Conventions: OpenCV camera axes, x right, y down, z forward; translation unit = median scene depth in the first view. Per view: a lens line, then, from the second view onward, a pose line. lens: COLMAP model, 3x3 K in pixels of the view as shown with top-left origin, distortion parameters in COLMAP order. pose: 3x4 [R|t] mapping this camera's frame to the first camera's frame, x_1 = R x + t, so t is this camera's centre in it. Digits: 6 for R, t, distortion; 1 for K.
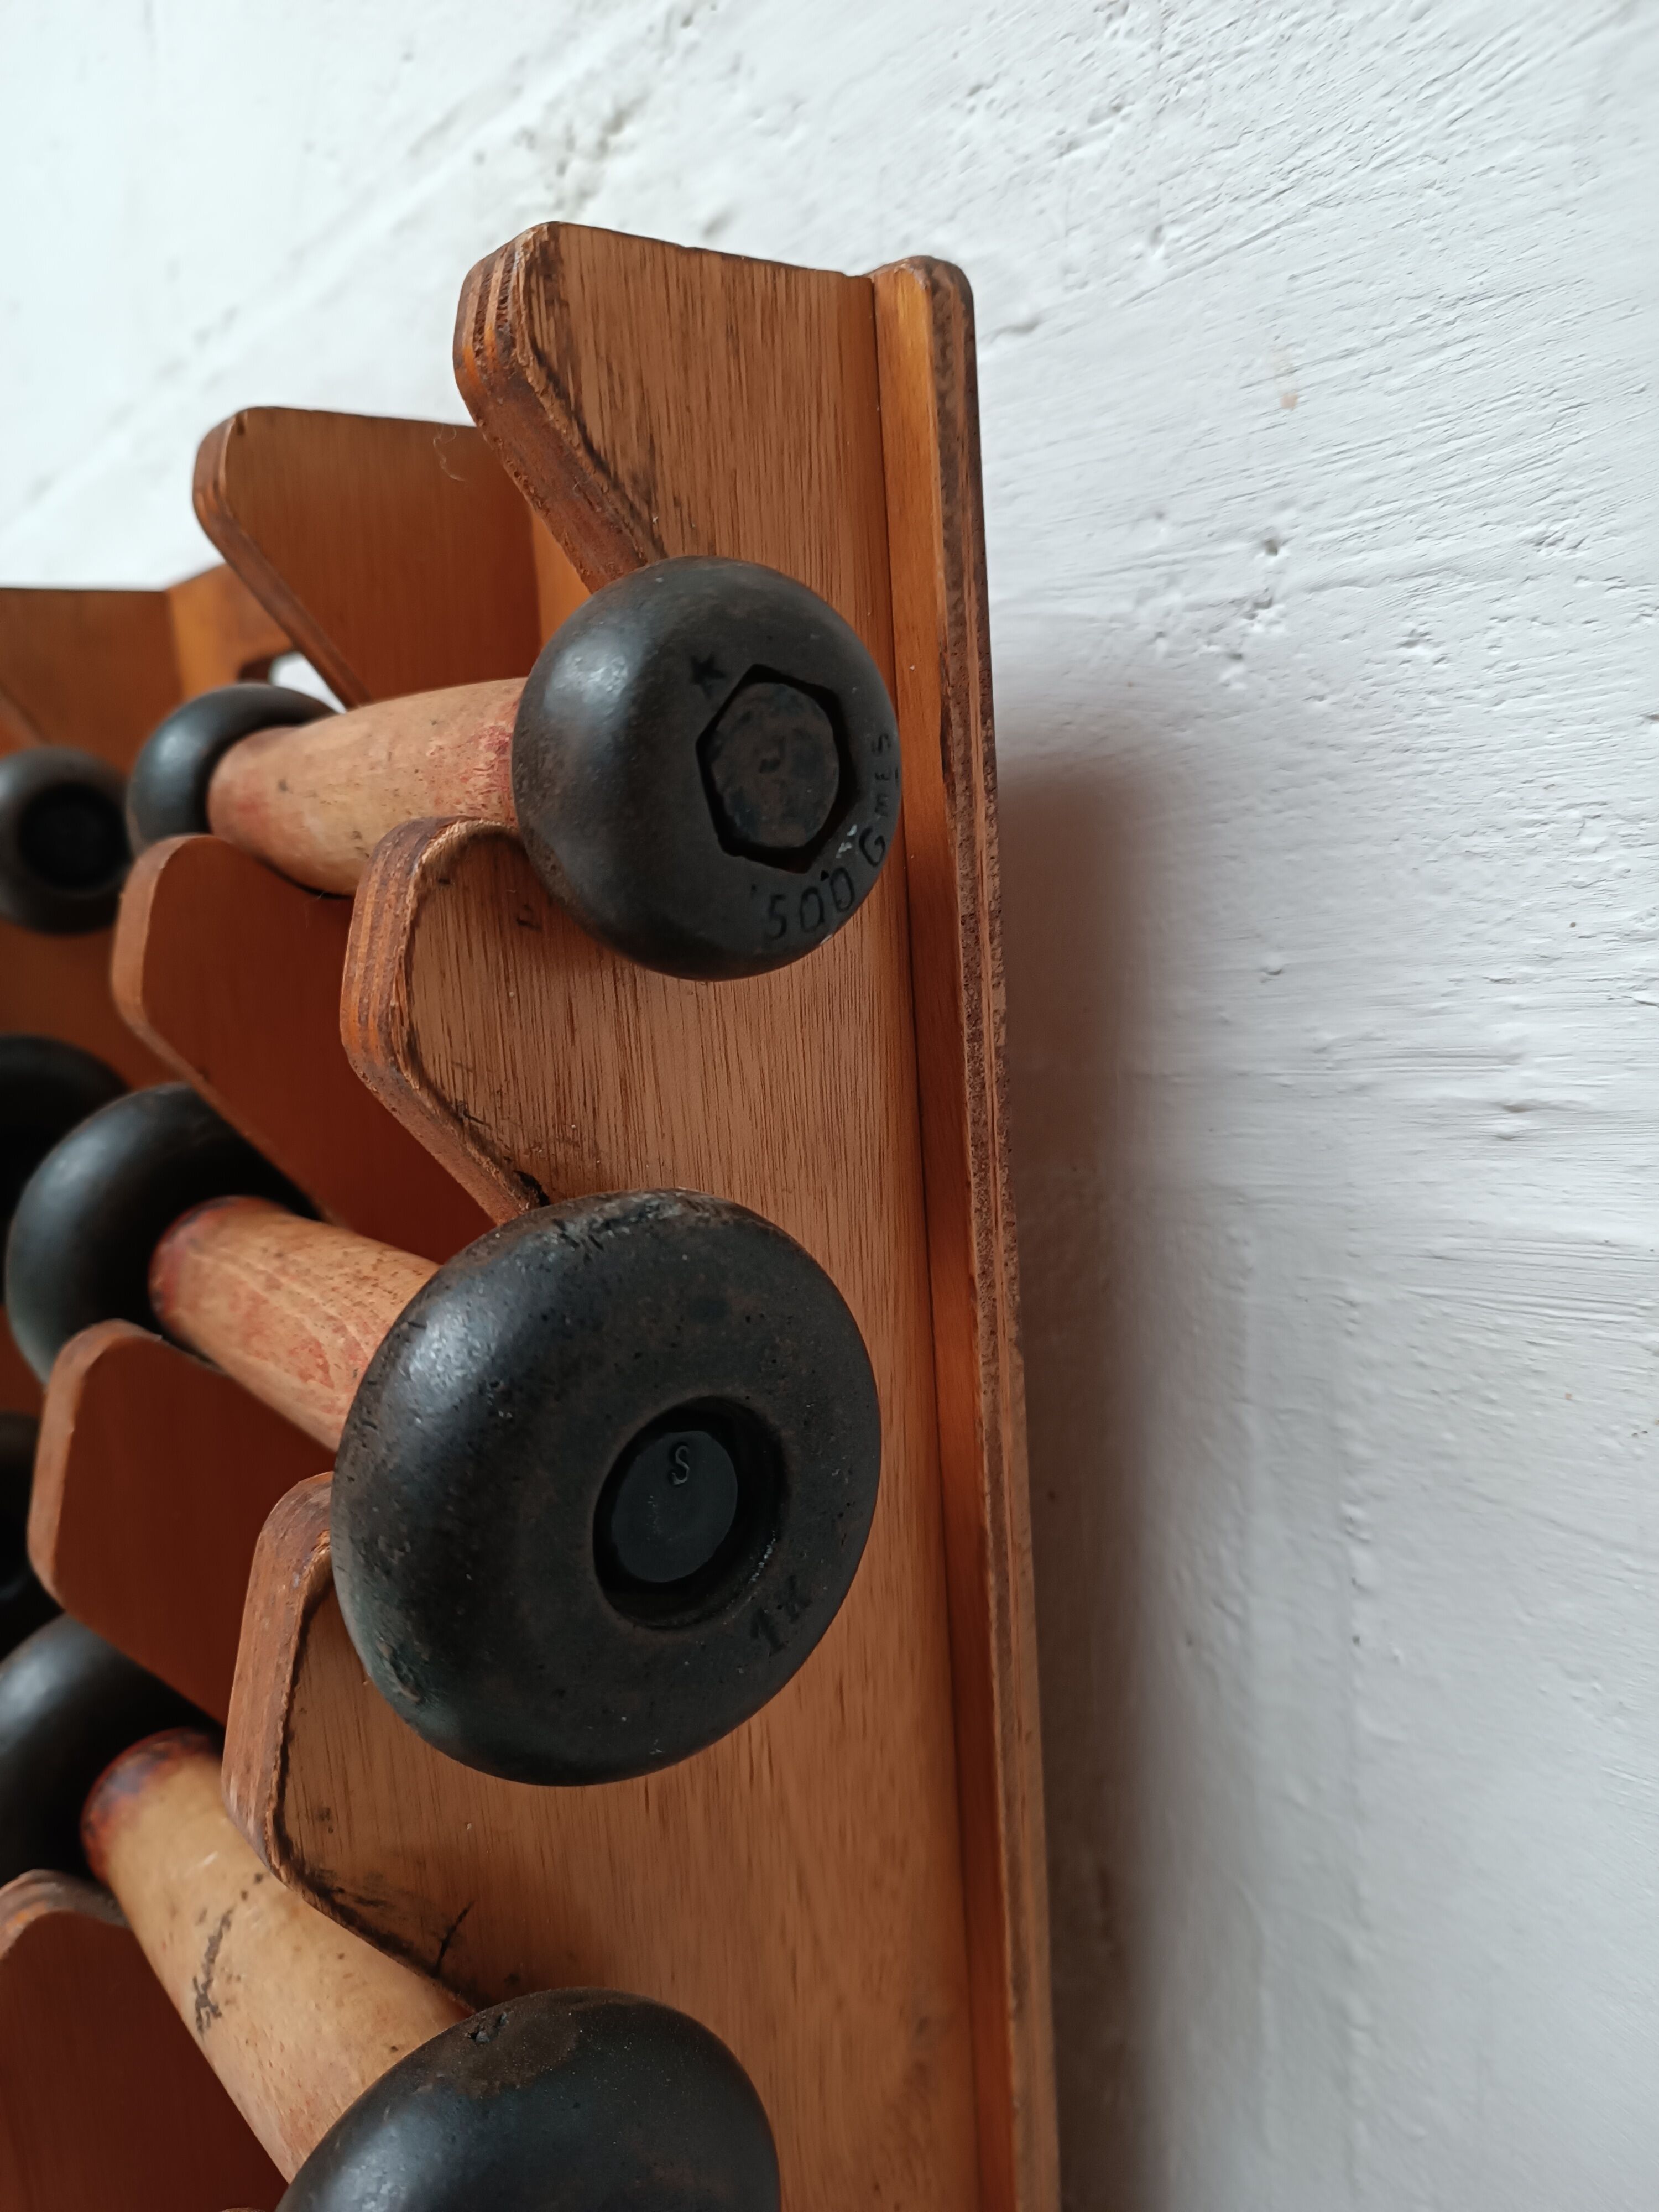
lens RADIAL K [[1652.1, 0, 823.0], [0, 1652.1, 1100.0], [0, 0, 1]] dist [-0.014033, -0.006830]
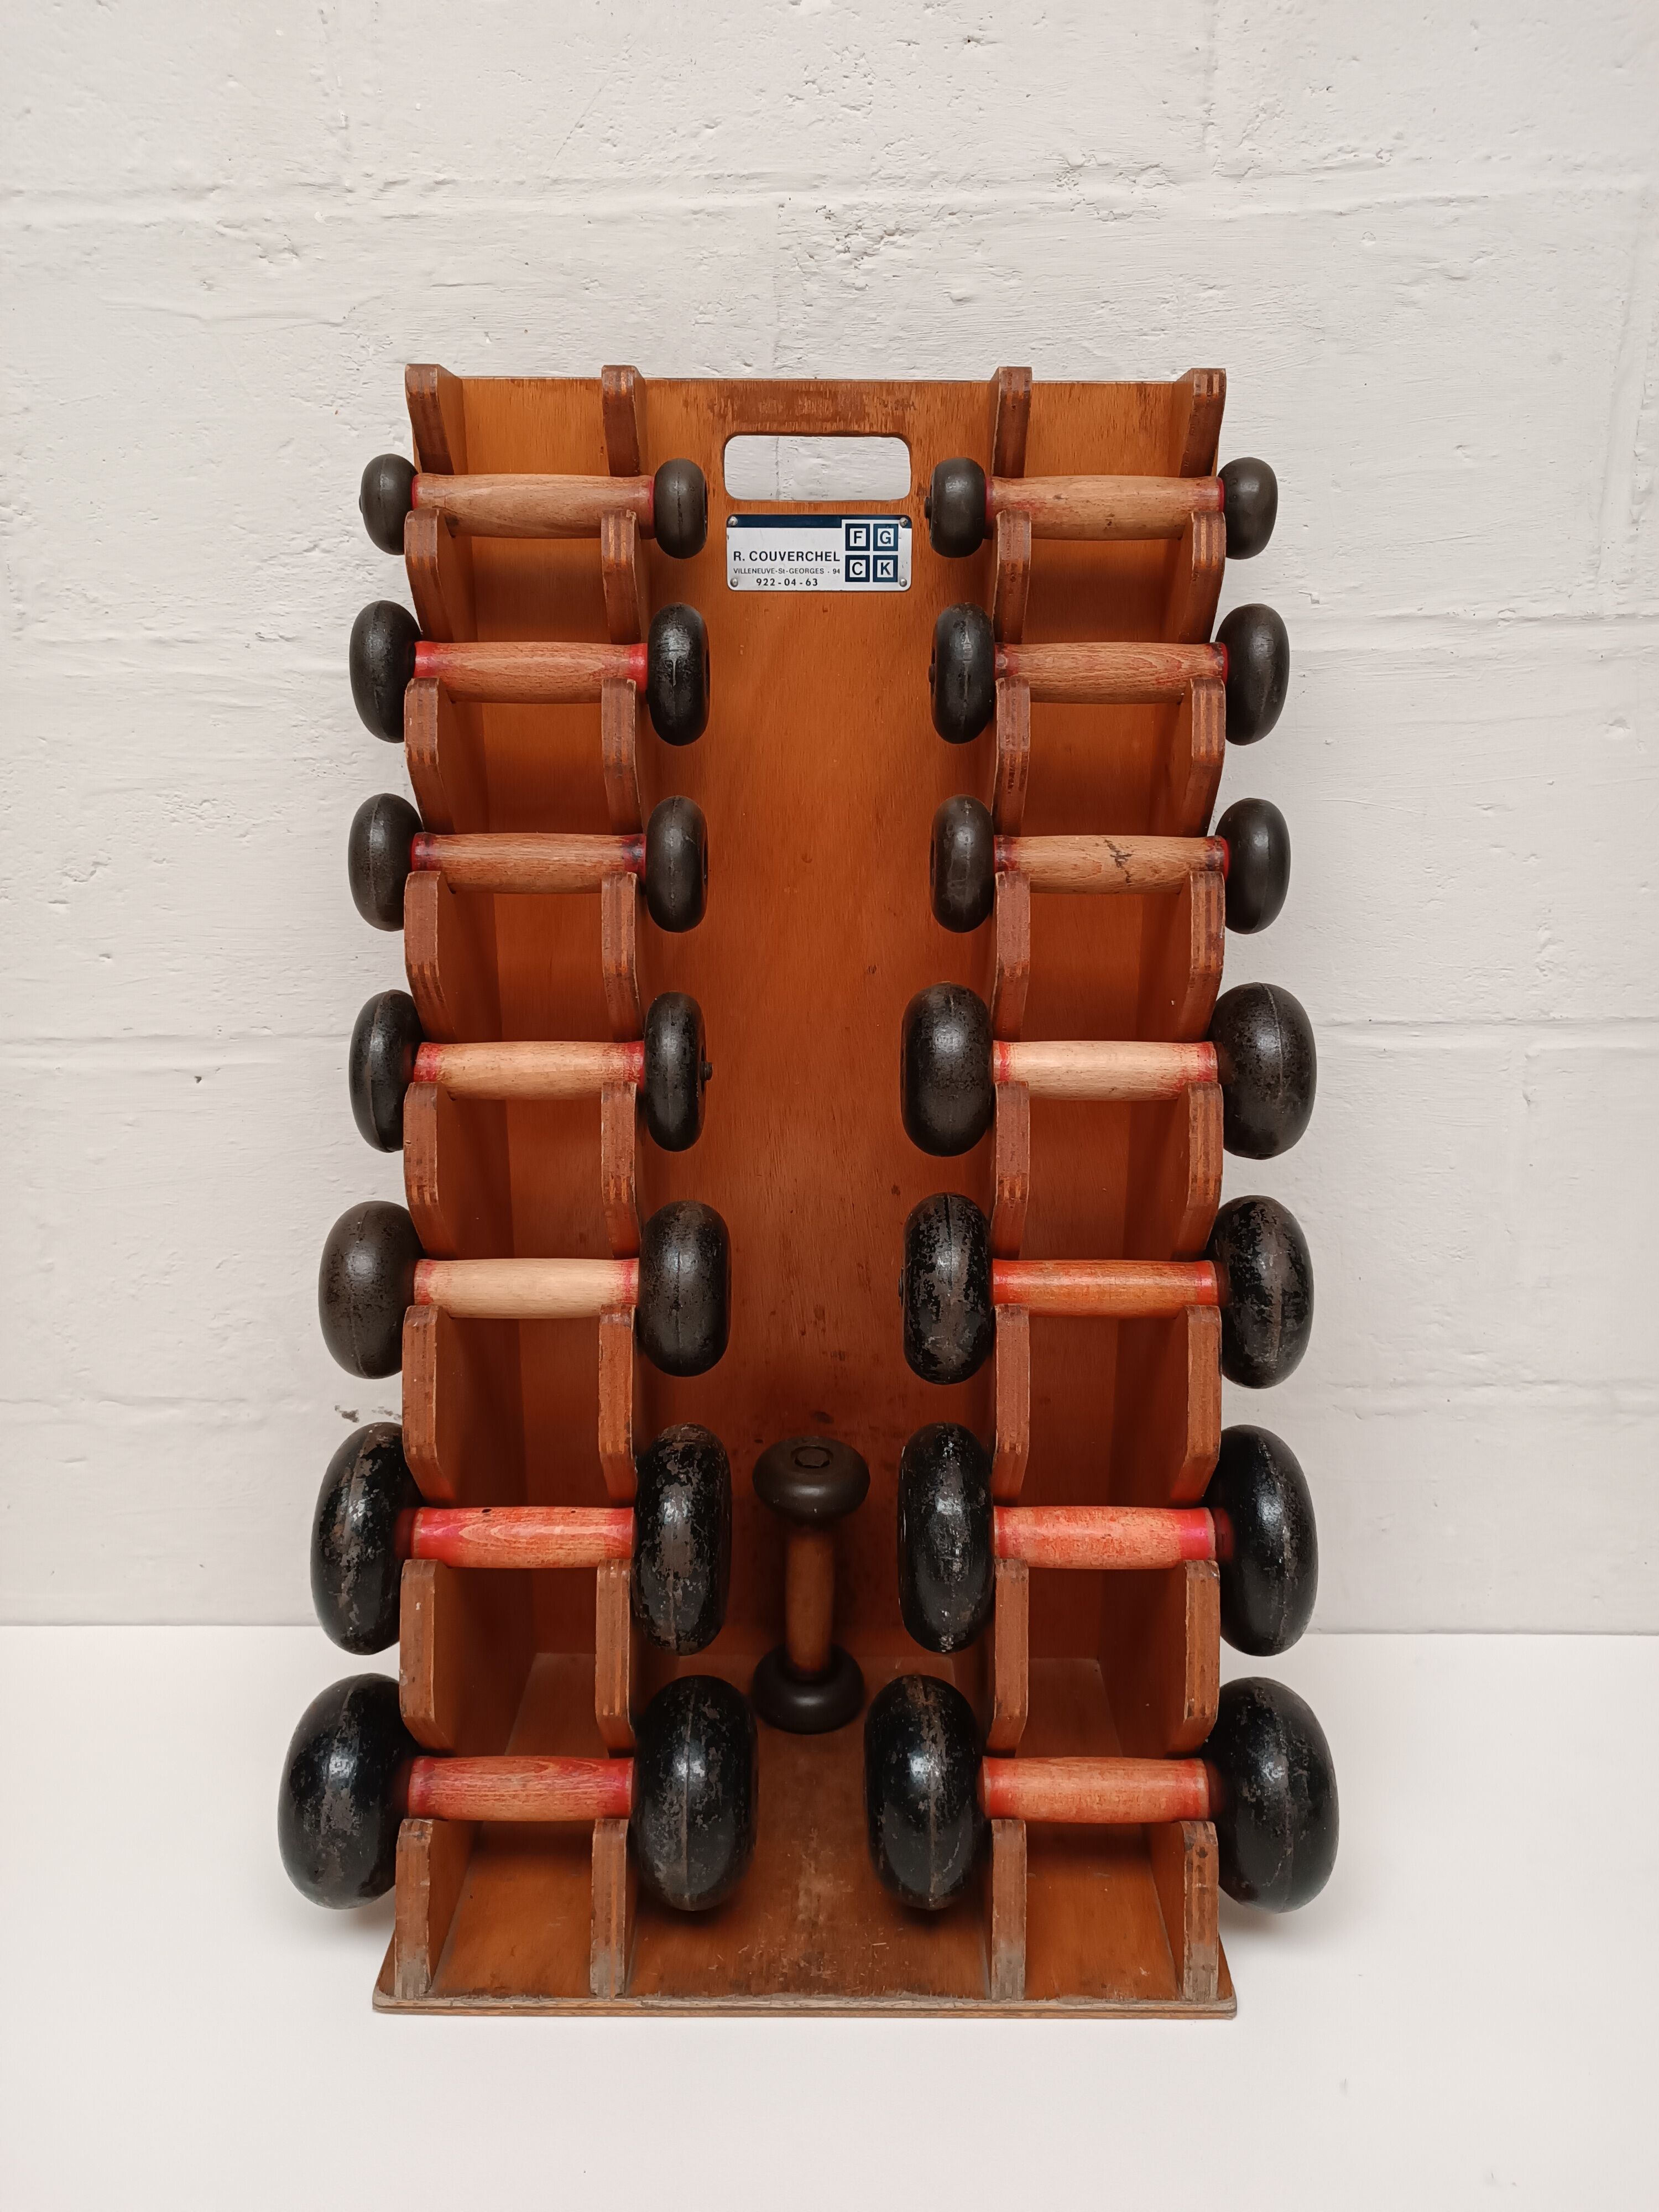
lens RADIAL K [[1590.7, 0, 829.5], [0, 1590.7, 1106.0], [0, 0, 1]] dist [0.018418, -0.019442]
pose [[0.620507, -0.147766, 0.770153, -3.274036], [0.094583, 0.989019, 0.113554, 0.603447], [-0.778476, 0.002382, 0.627670, -0.602432]]
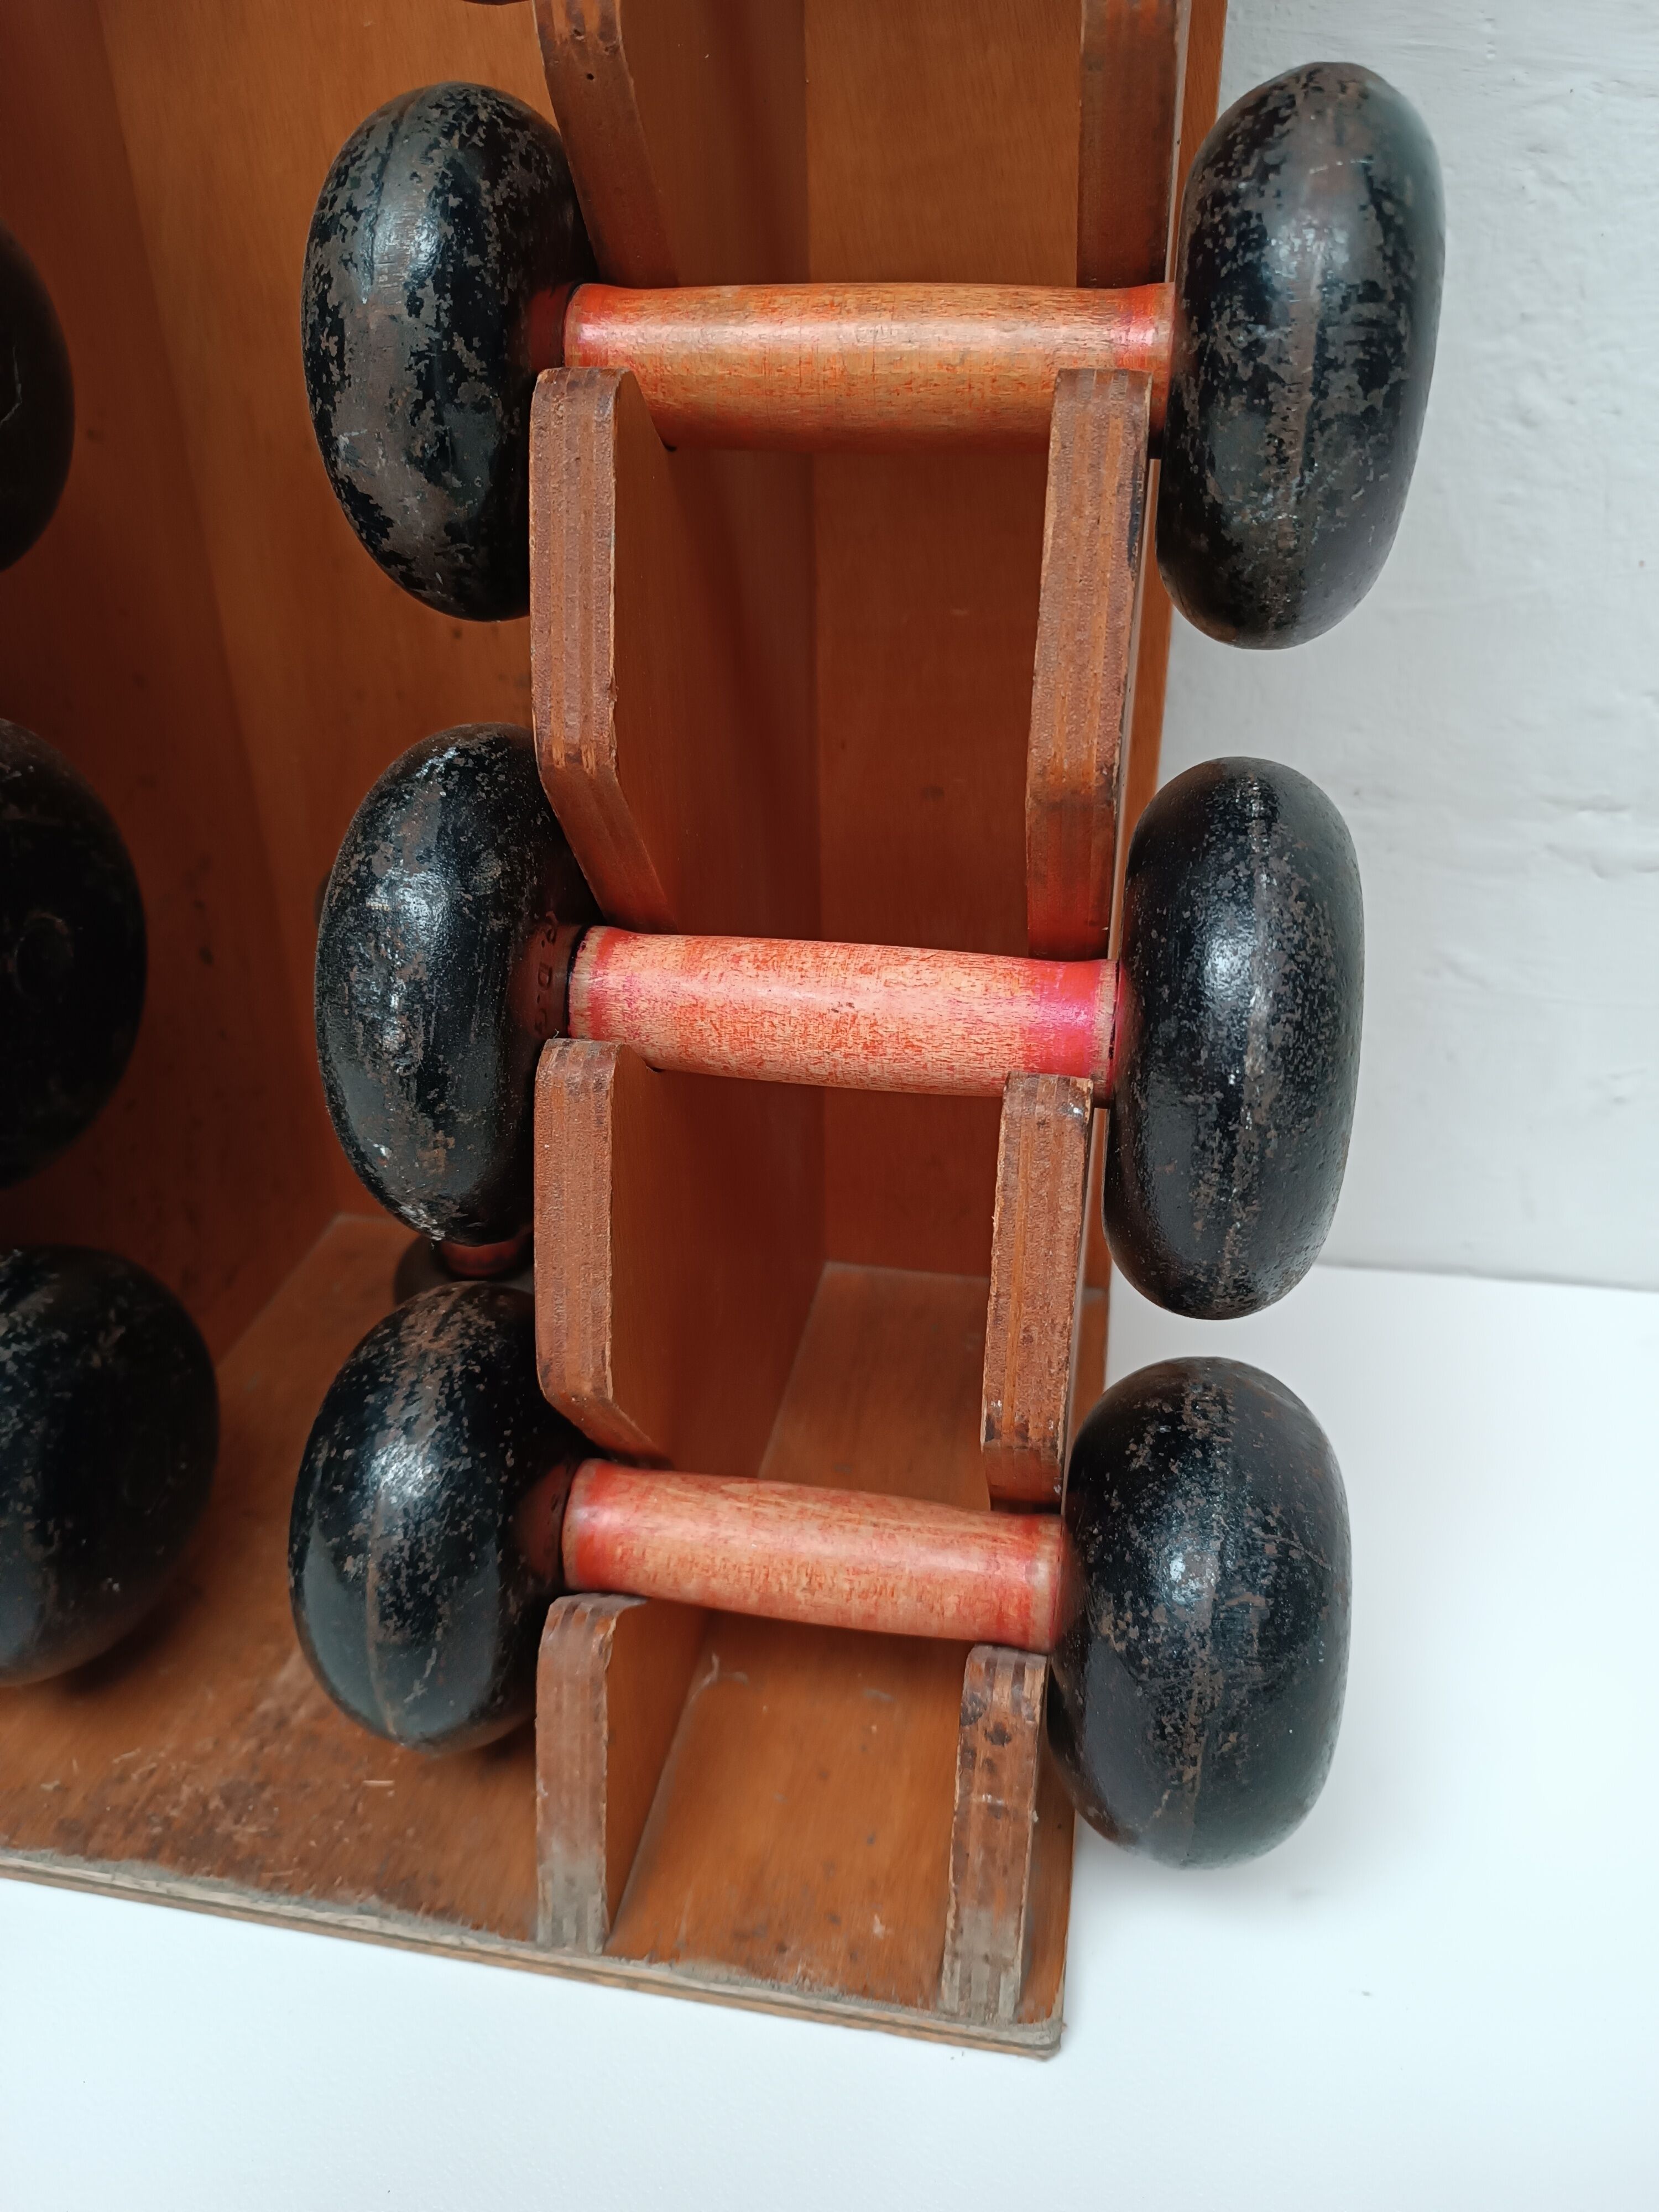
lens RADIAL K [[1622.7, 0, 825.8], [0, 1622.7, 1103.6], [0, 0, 1]] dist [0.002682, -0.021327]
pose [[0.751337, -0.282005, 0.596629, -1.393888], [0.083375, 0.937414, 0.338089, 1.509025], [-0.654631, -0.204275, 0.727826, 0.010894]]
